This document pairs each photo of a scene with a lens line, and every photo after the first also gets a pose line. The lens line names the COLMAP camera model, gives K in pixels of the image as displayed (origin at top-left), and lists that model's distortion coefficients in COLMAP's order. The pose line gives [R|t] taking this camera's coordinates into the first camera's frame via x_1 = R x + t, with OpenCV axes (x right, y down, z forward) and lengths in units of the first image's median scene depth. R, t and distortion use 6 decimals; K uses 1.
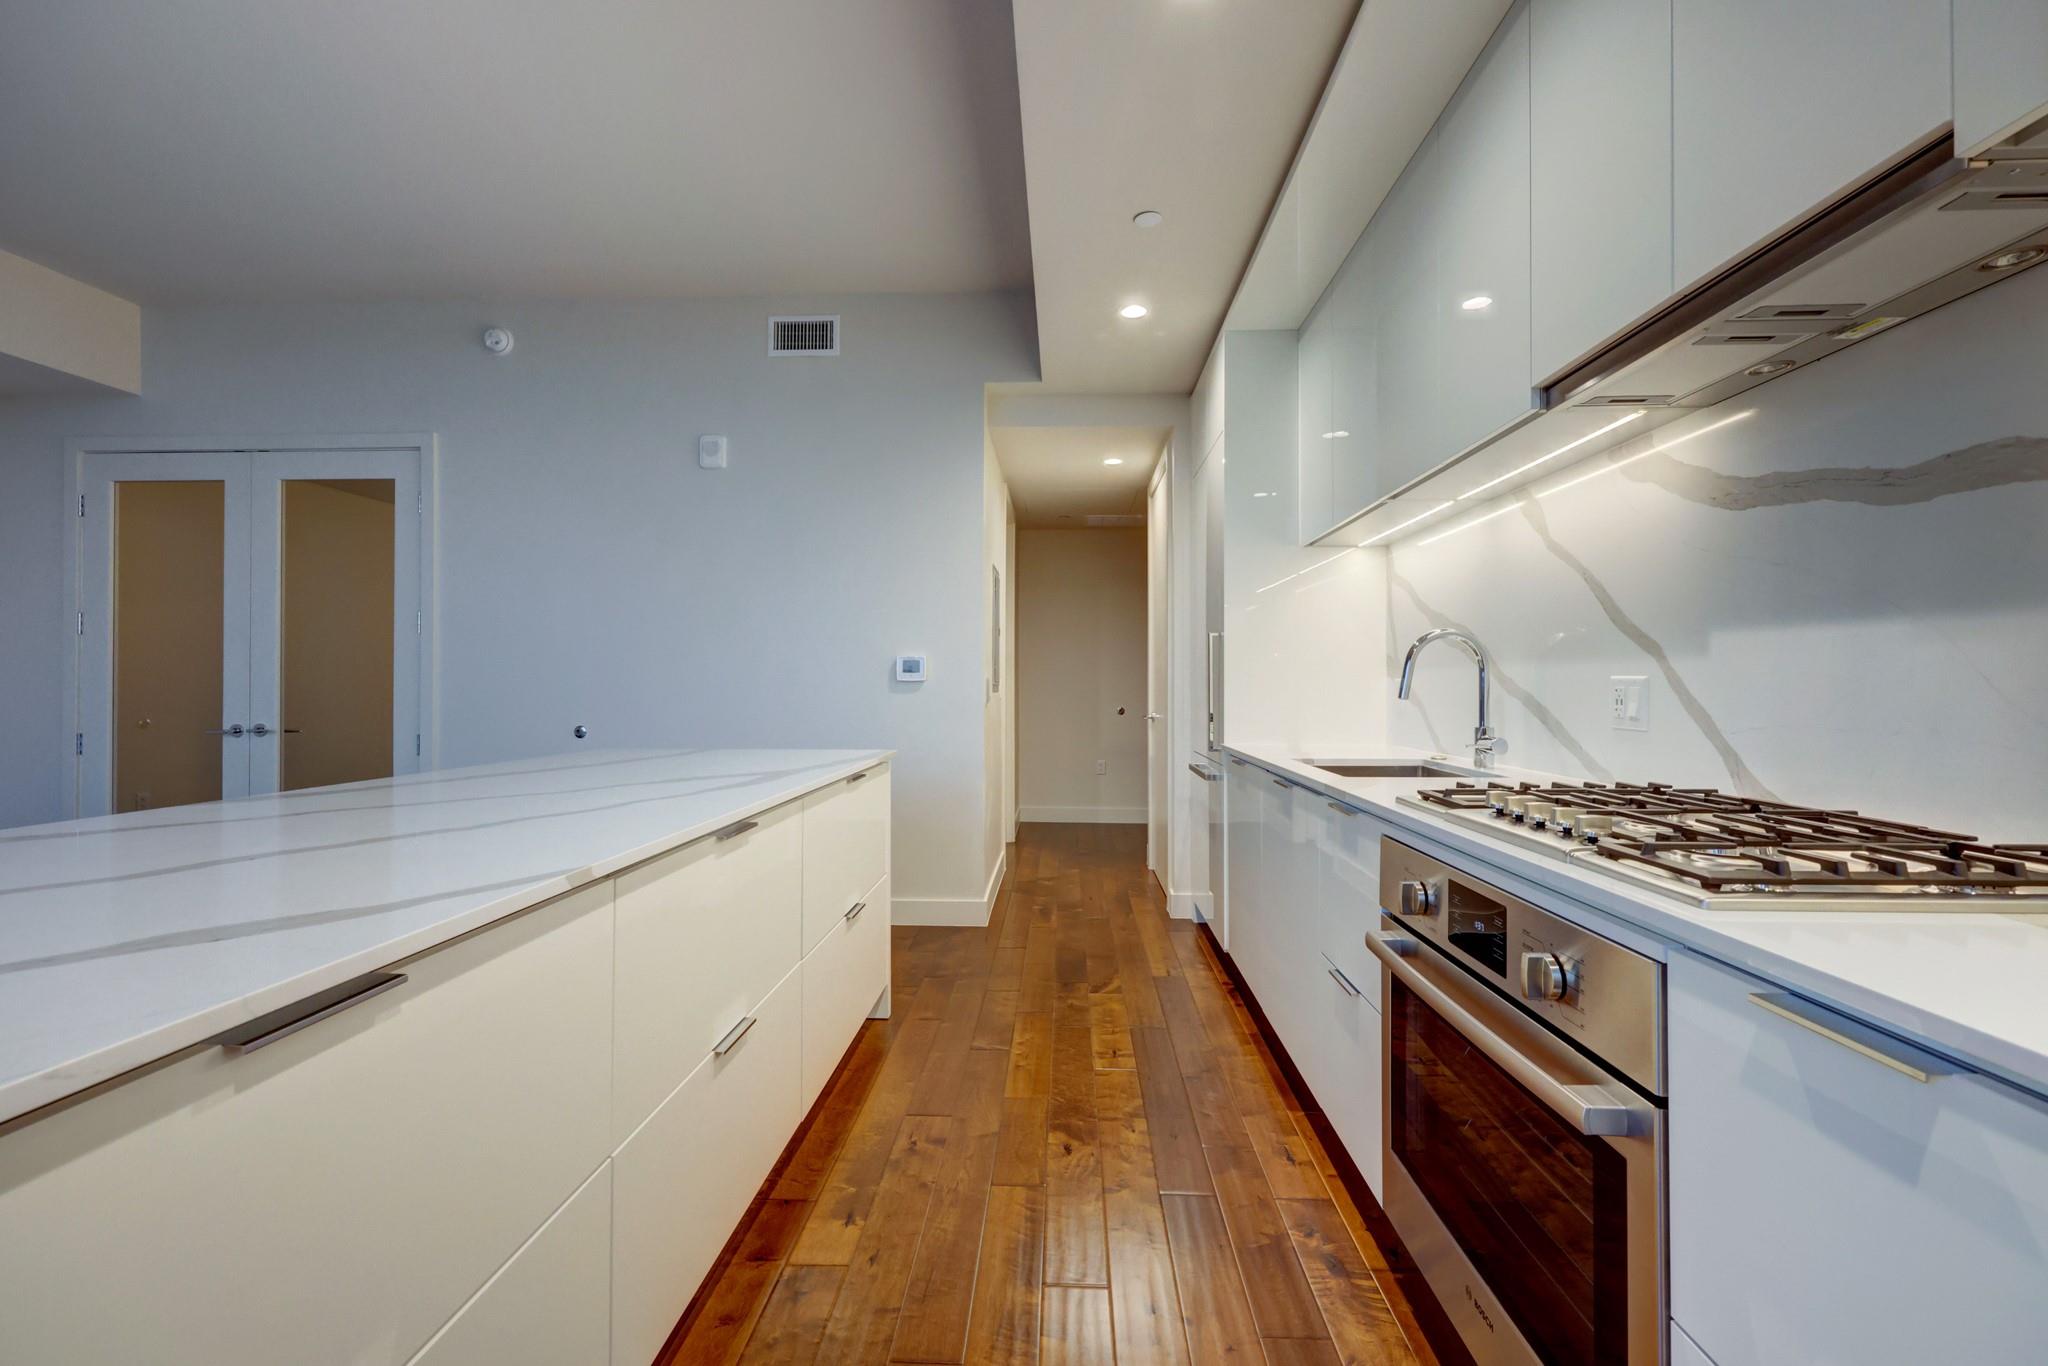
lens RADIAL K [[838.6, 0, 1013.8], [0, 838.6, 679.8], [0, 0, 1]] dist [0.007449, -0.001168]
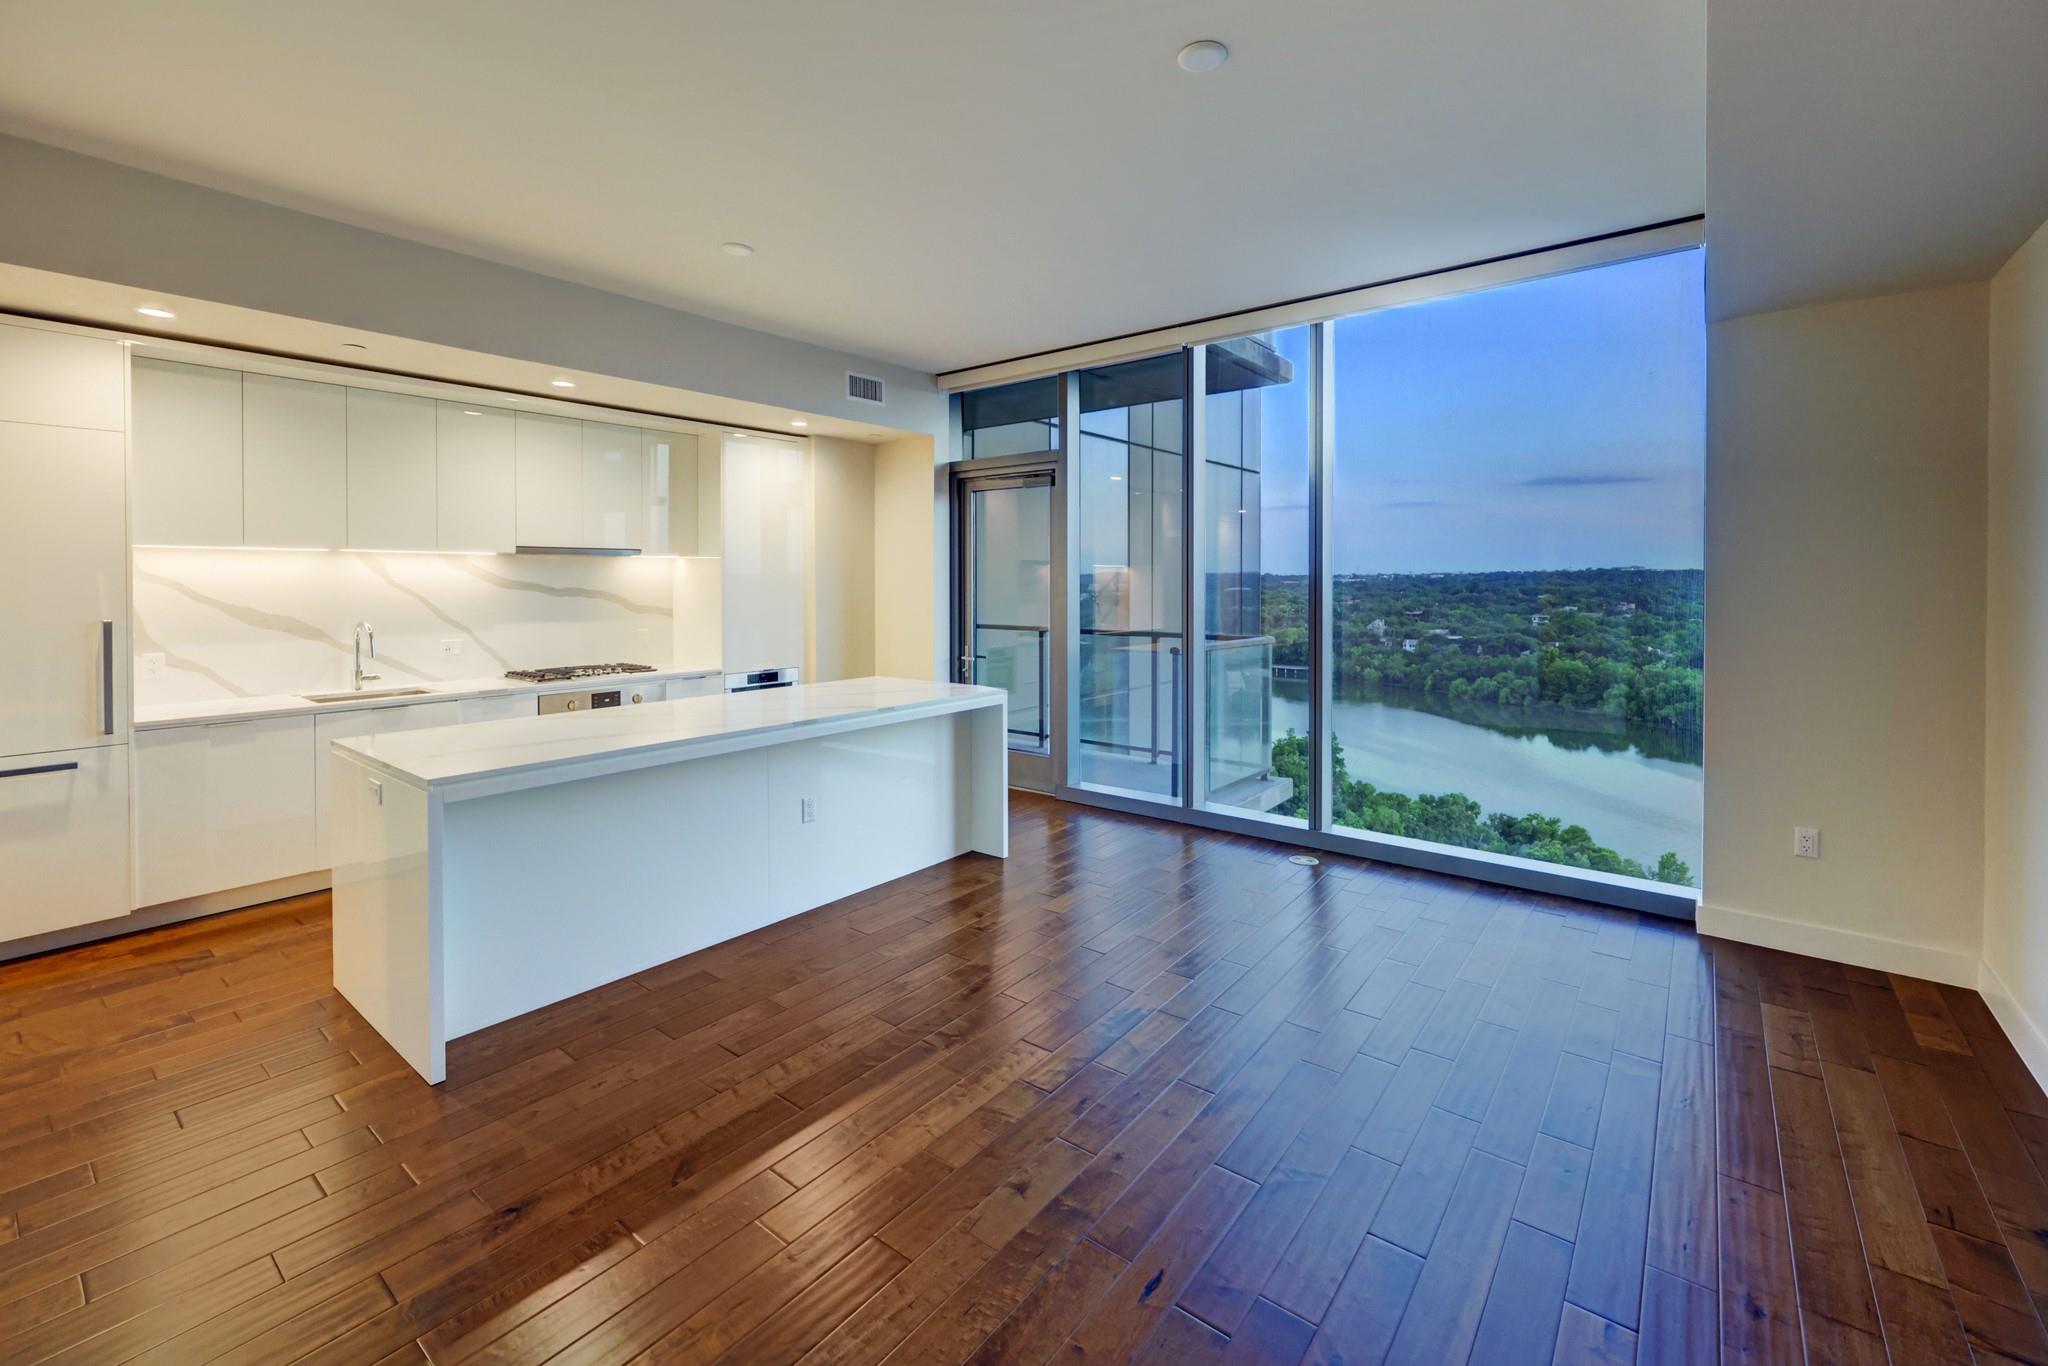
lens RADIAL K [[863.7, 0, 1021.8], [0, 863.7, 611.0], [0, 0, 1]] dist [-0.002469, 0.000670]
pose [[-0.817553, -0.017923, 0.575574, -2.467762], [-0.001378, 0.999574, 0.029169, -0.187583], [-0.575851, 0.023054, -0.817229, 2.294242]]
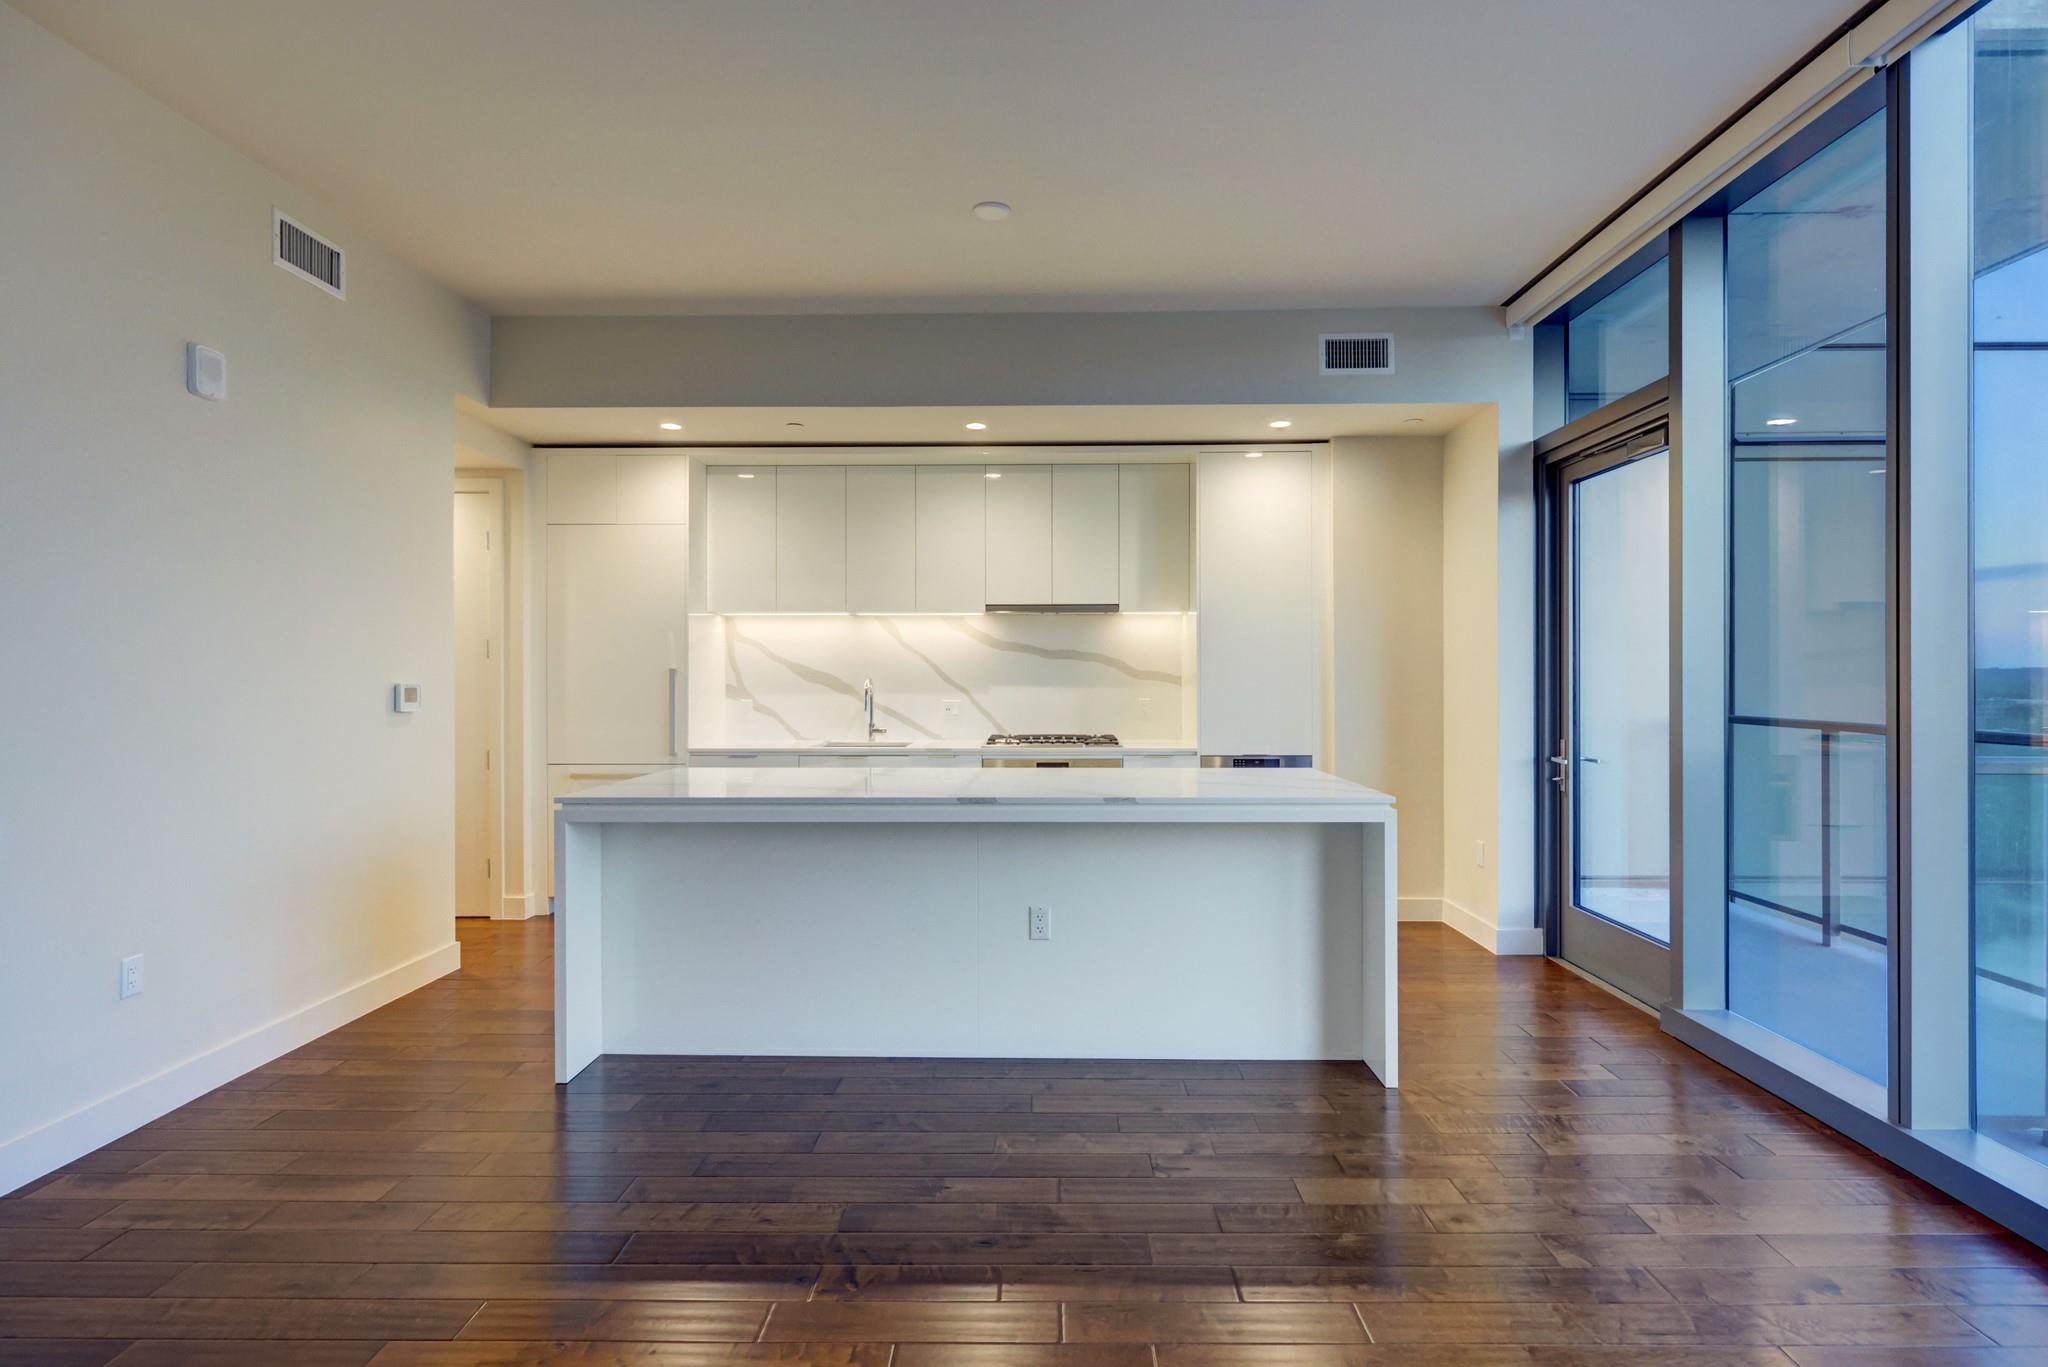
lens RADIAL K [[1001.4, 0, 1033.6], [0, 1001.4, 686.3], [0, 0, 1]] dist [0.004122, -0.000279]
pose [[-0.035122, -0.010759, 0.999325, -2.677426], [-0.005721, 0.999928, 0.010564, -0.088498], [-0.999367, -0.005347, -0.035182, 0.875915]]
